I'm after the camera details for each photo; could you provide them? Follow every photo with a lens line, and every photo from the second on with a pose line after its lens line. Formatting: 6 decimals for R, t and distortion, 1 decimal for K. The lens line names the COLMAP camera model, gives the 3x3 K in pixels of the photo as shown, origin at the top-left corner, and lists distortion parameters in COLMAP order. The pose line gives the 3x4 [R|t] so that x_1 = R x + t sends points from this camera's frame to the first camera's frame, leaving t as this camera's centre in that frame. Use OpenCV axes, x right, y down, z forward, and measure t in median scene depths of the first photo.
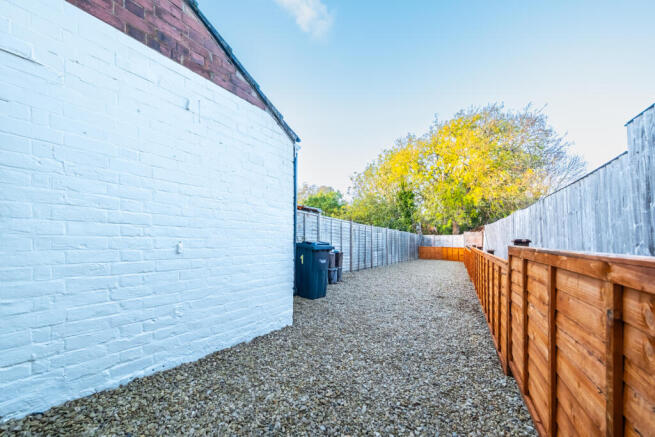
lens RADIAL K [[212.4, 0, 331.1], [0, 212.4, 241.3], [0, 0, 1]] dist [0.000954, 0.000035]
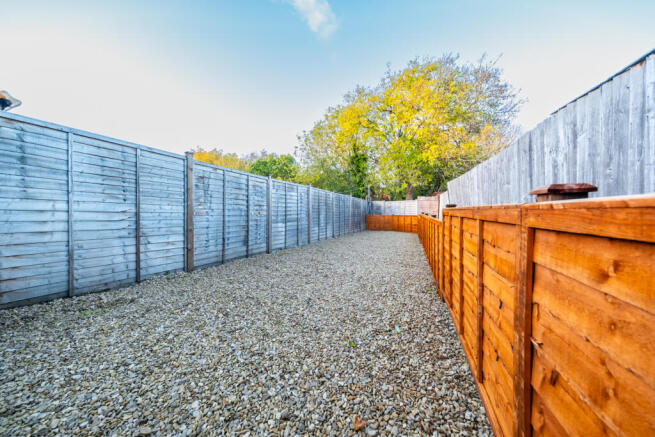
lens RADIAL K [[212.4, 0, 325.1], [0, 212.4, 219.4], [0, 0, 1]] dist [0.000954, 0.000035]
pose [[0.988791, -0.019214, 0.148068, 0.127163], [0.014093, 0.999268, 0.035560, 0.009860], [-0.148642, -0.033075, 0.988338, 0.206353]]
